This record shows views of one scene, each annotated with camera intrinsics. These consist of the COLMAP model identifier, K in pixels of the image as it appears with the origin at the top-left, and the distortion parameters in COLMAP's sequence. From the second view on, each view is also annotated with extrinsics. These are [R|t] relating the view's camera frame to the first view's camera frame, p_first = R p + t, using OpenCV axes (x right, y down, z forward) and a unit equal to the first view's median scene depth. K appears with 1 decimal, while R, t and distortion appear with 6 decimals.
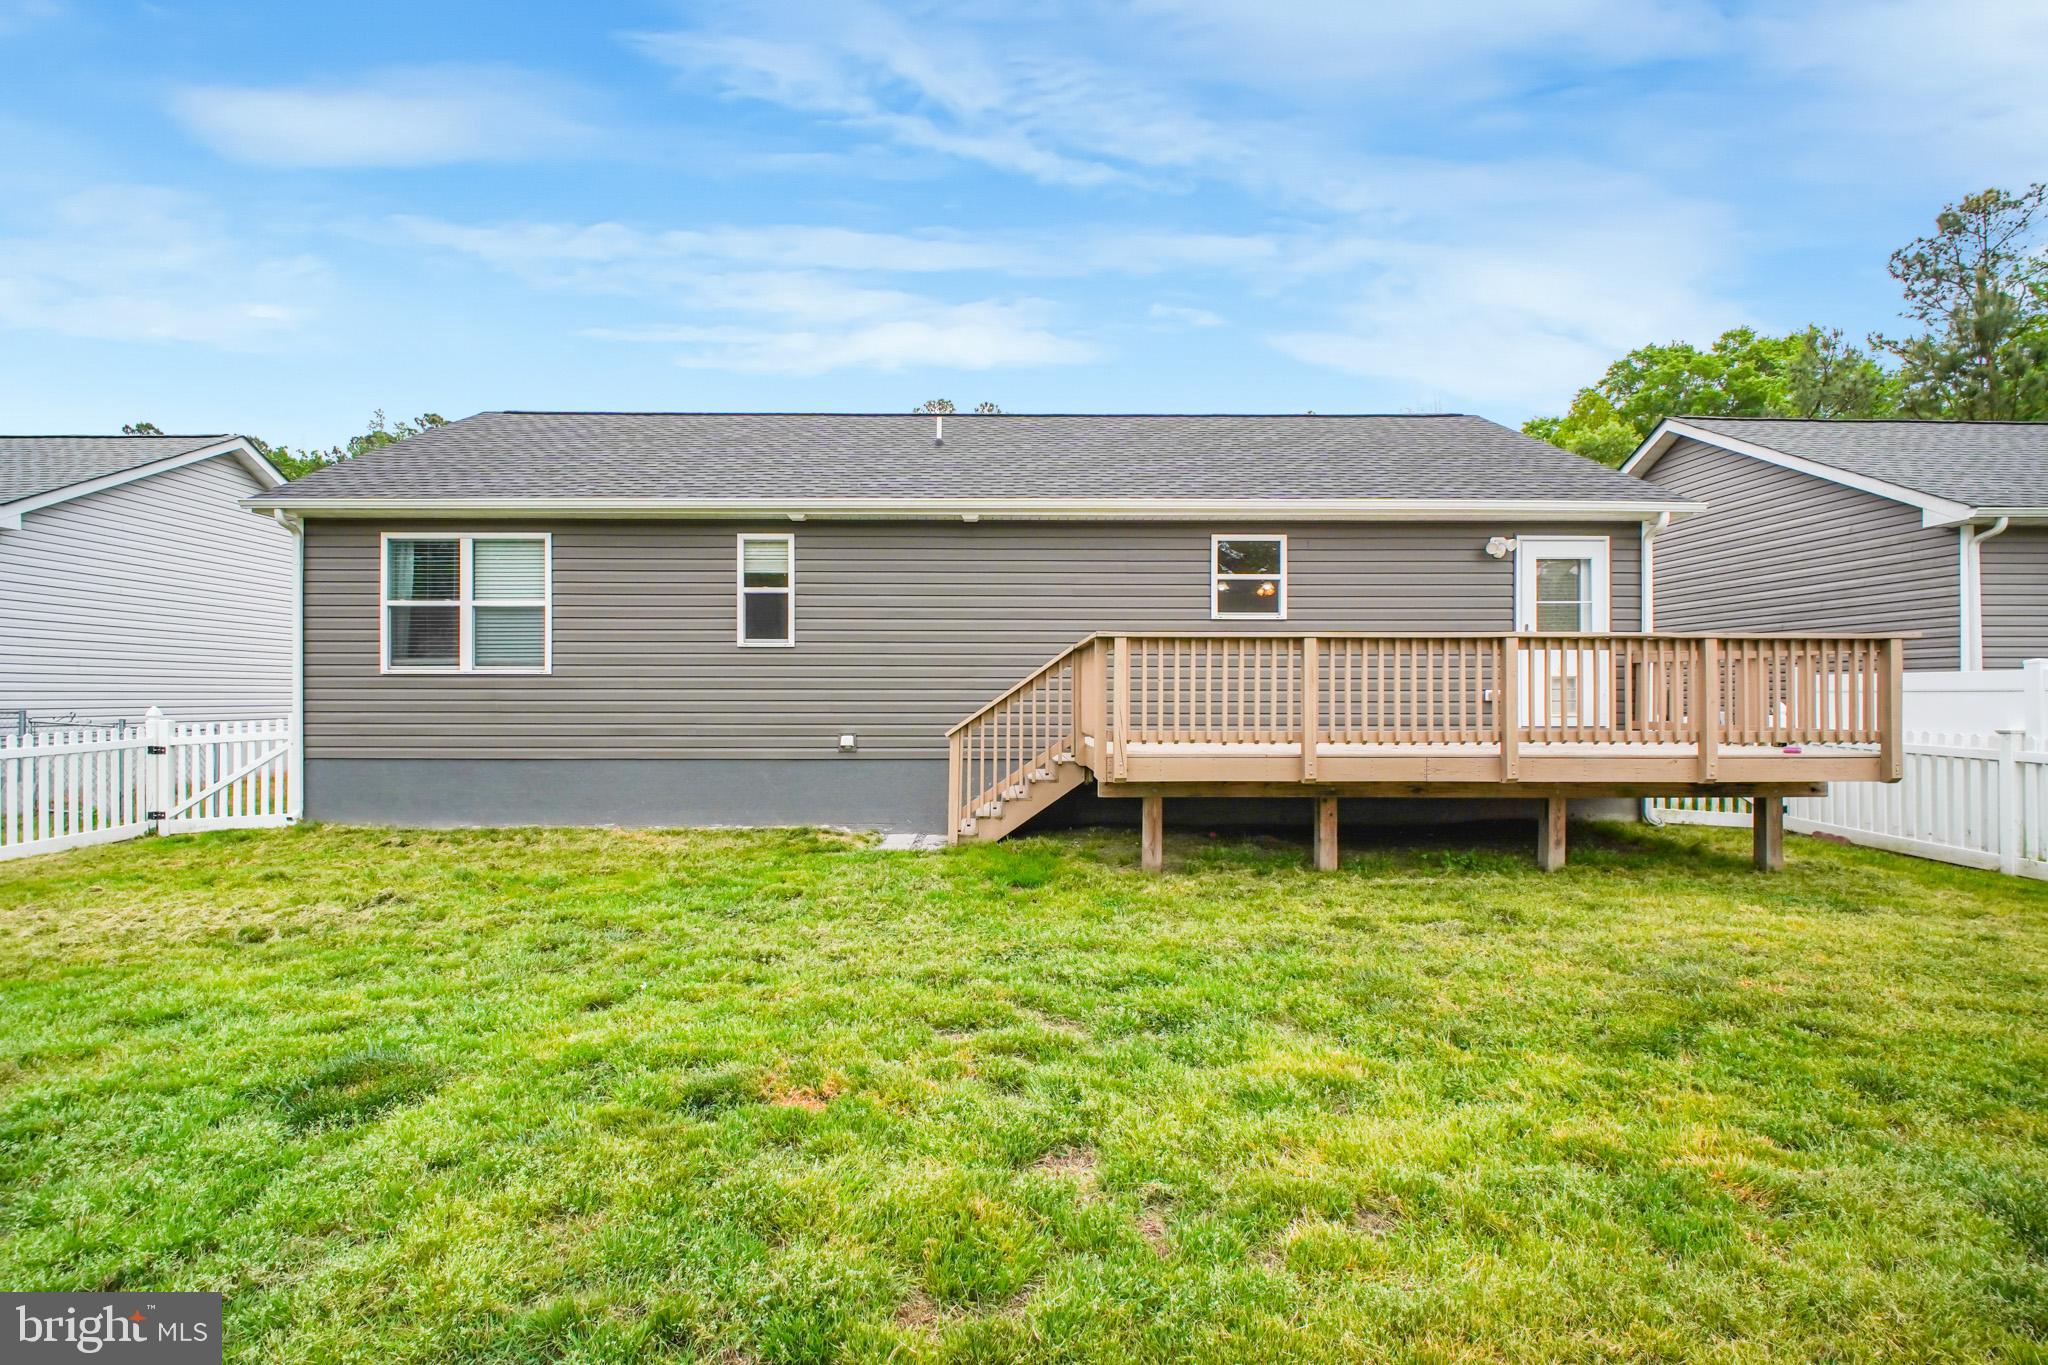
lens RADIAL K [[946.1, 0, 994.9], [0, 946.1, 683.1], [0, 0, 1]] dist [-0.009456, -0.002760]
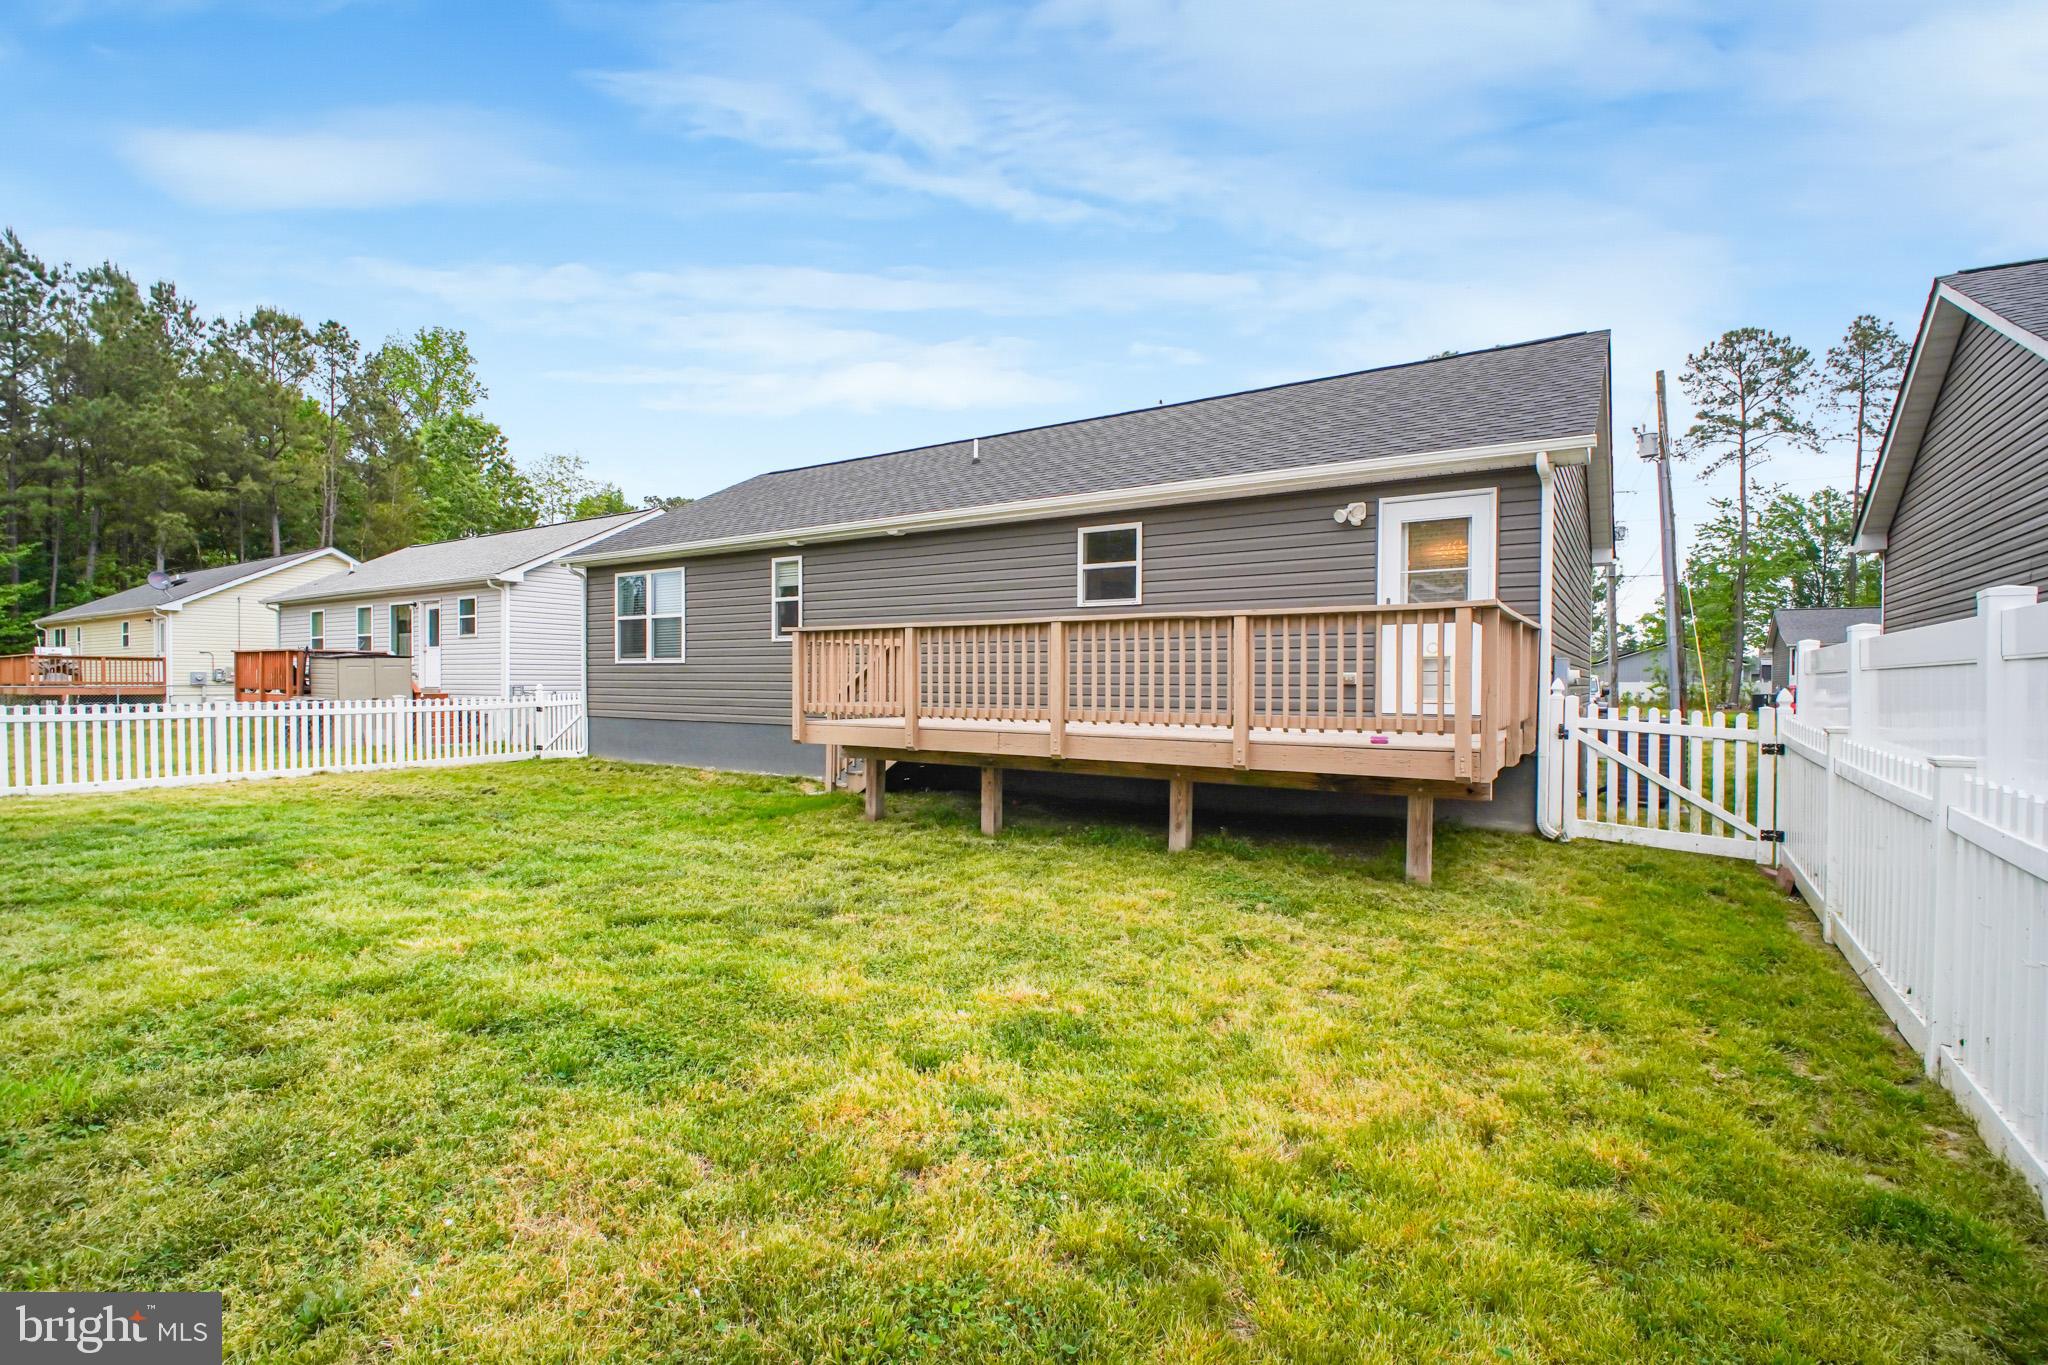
lens RADIAL K [[946.1, 0, 1001.1], [0, 946.1, 680.0], [0, 0, 1]] dist [-0.009456, -0.002760]
pose [[0.823399, 0.002272, -0.567459, 0.766820], [0.005249, 0.999919, 0.011620, 0.002616], [0.567439, -0.012546, 0.823320, 0.065135]]
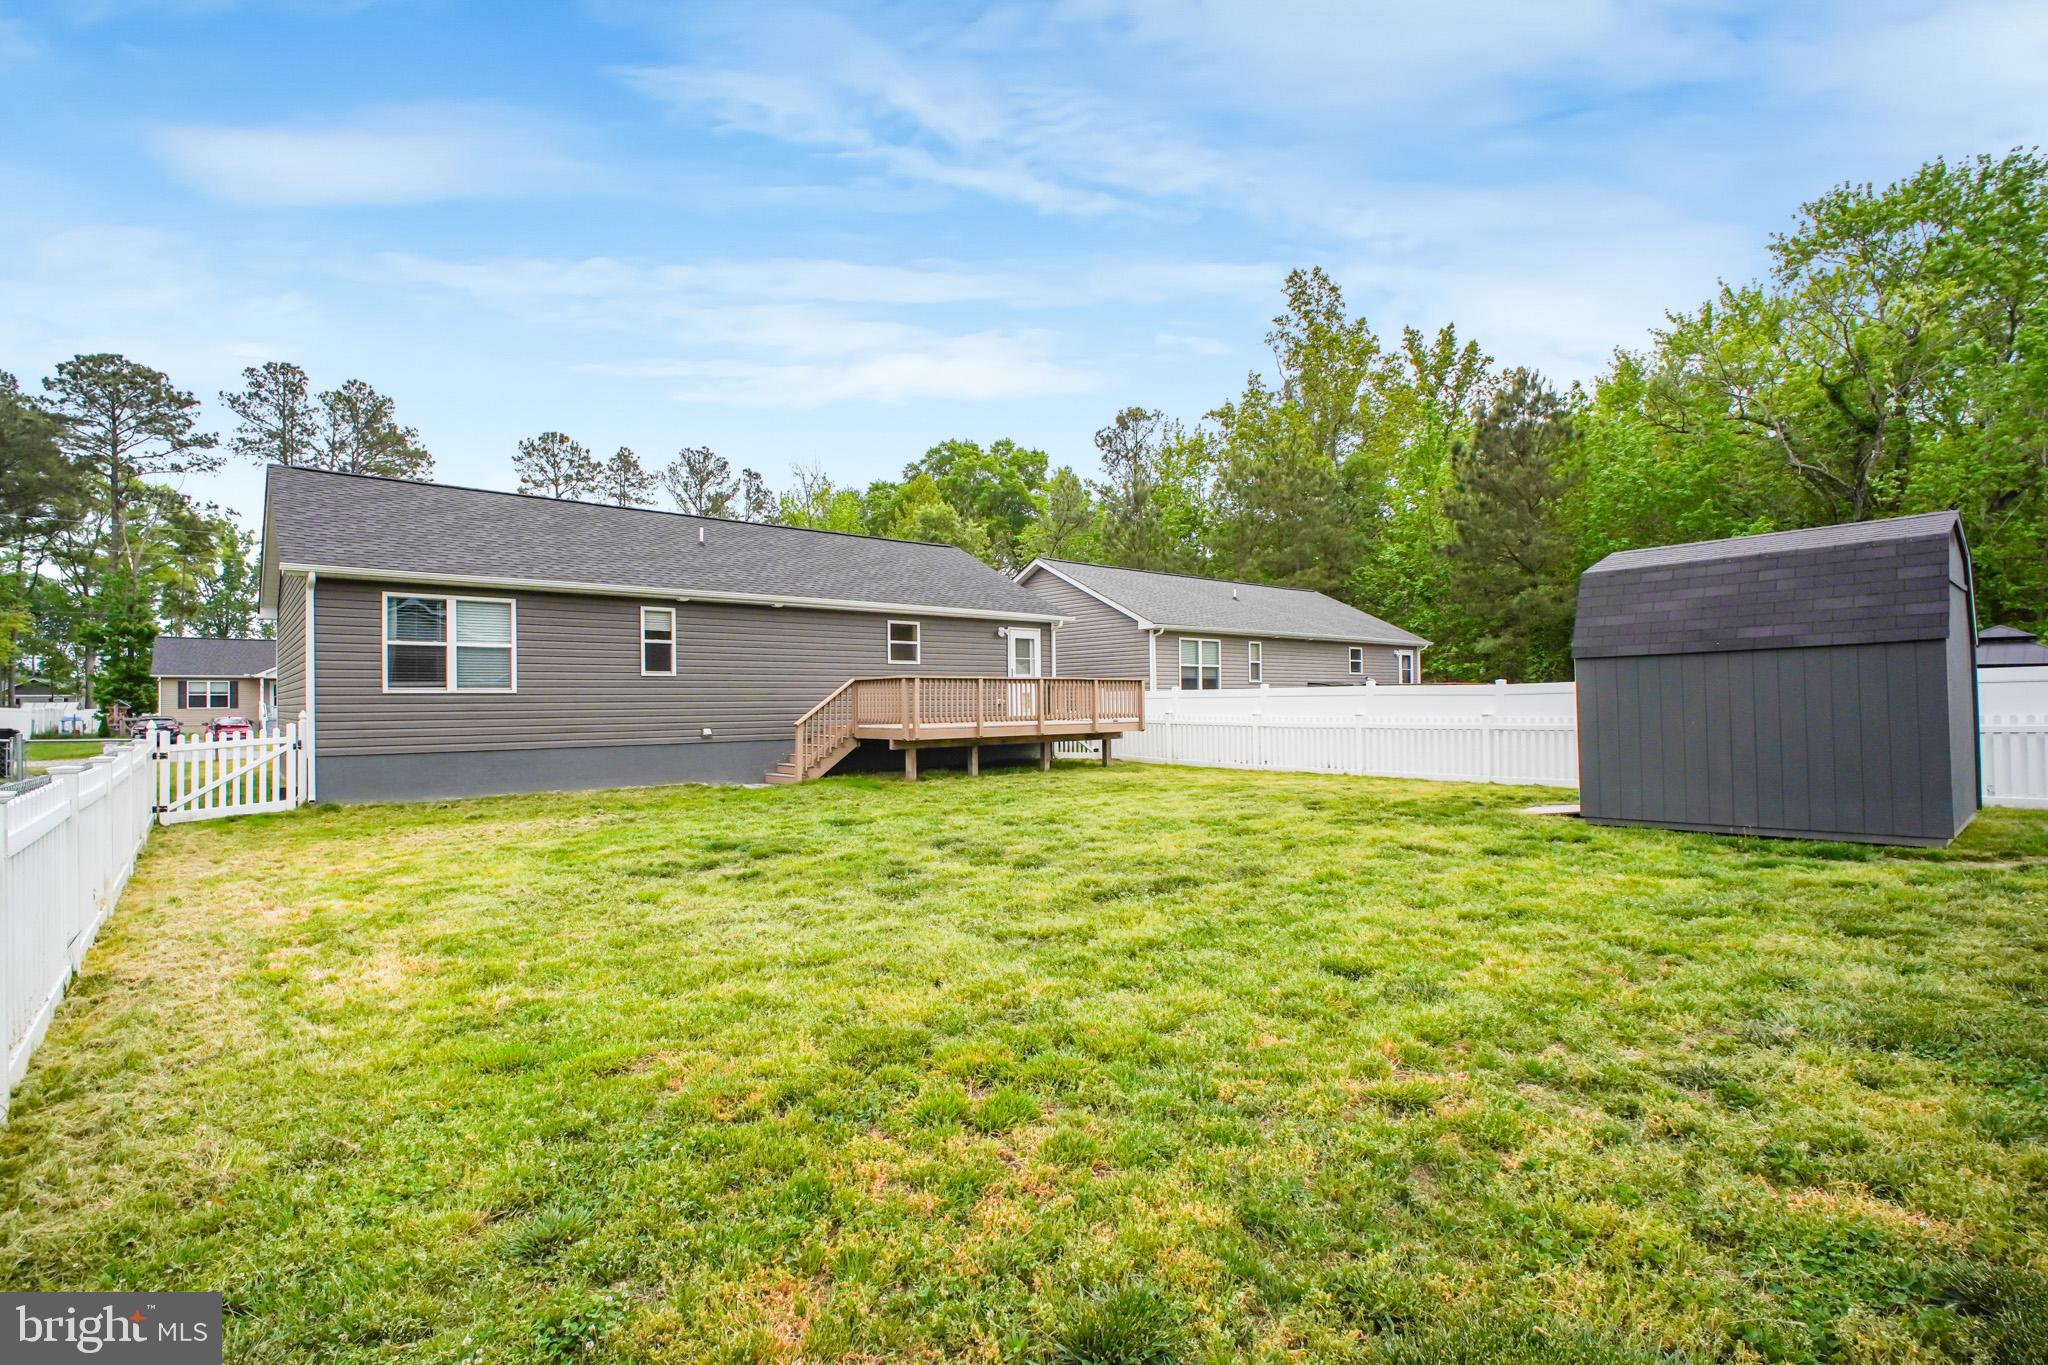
lens RADIAL K [[946.1, 0, 1010.3], [0, 946.1, 694.1], [0, 0, 1]] dist [-0.009456, -0.002760]
pose [[0.764296, -0.004471, 0.644850, -0.830683], [0.001393, 0.999985, 0.005282, -0.014503], [-0.644864, -0.003139, 0.764291, -0.648526]]
